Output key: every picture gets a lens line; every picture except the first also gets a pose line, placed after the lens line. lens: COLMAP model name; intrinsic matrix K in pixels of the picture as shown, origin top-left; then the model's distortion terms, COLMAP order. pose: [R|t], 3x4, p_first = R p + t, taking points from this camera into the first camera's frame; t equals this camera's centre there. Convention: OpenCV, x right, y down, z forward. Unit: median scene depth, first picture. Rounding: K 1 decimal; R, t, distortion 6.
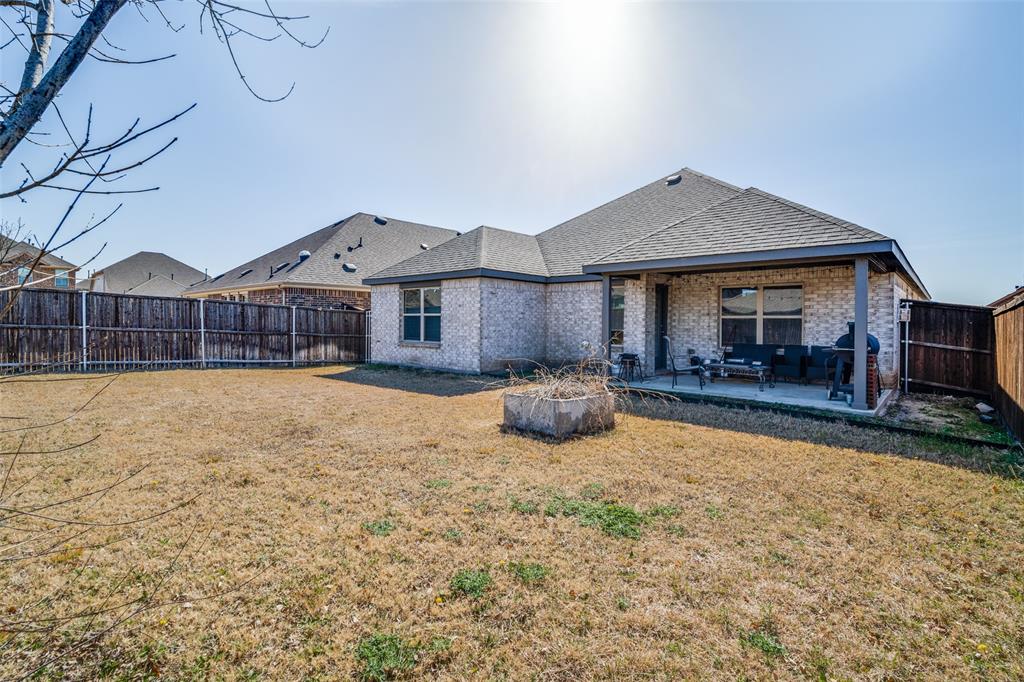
lens RADIAL K [[475.9, 0, 514.5], [0, 475.9, 328.5], [0, 0, 1]] dist [-0.017556, 0.000238]
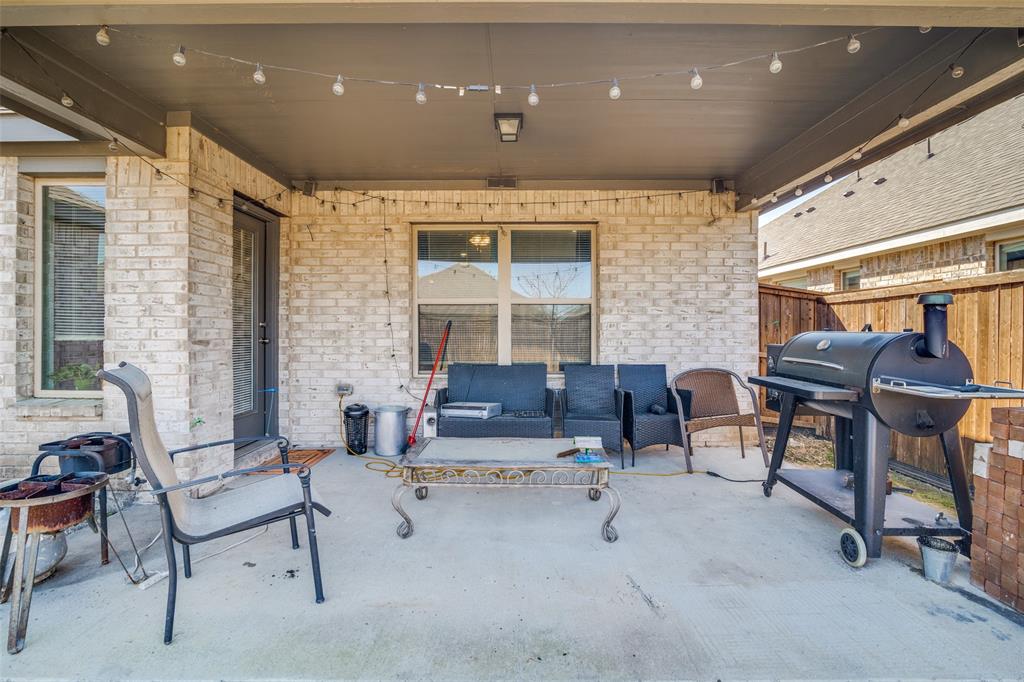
lens RADIAL K [[475.9, 0, 514.5], [0, 475.9, 328.5], [0, 0, 1]] dist [-0.017556, 0.000238]
pose [[0.743635, -0.006753, 0.668552, 0.232196], [0.014982, 0.999866, -0.006566, 0.003456], [-0.668418, 0.014899, 0.743637, 0.661285]]
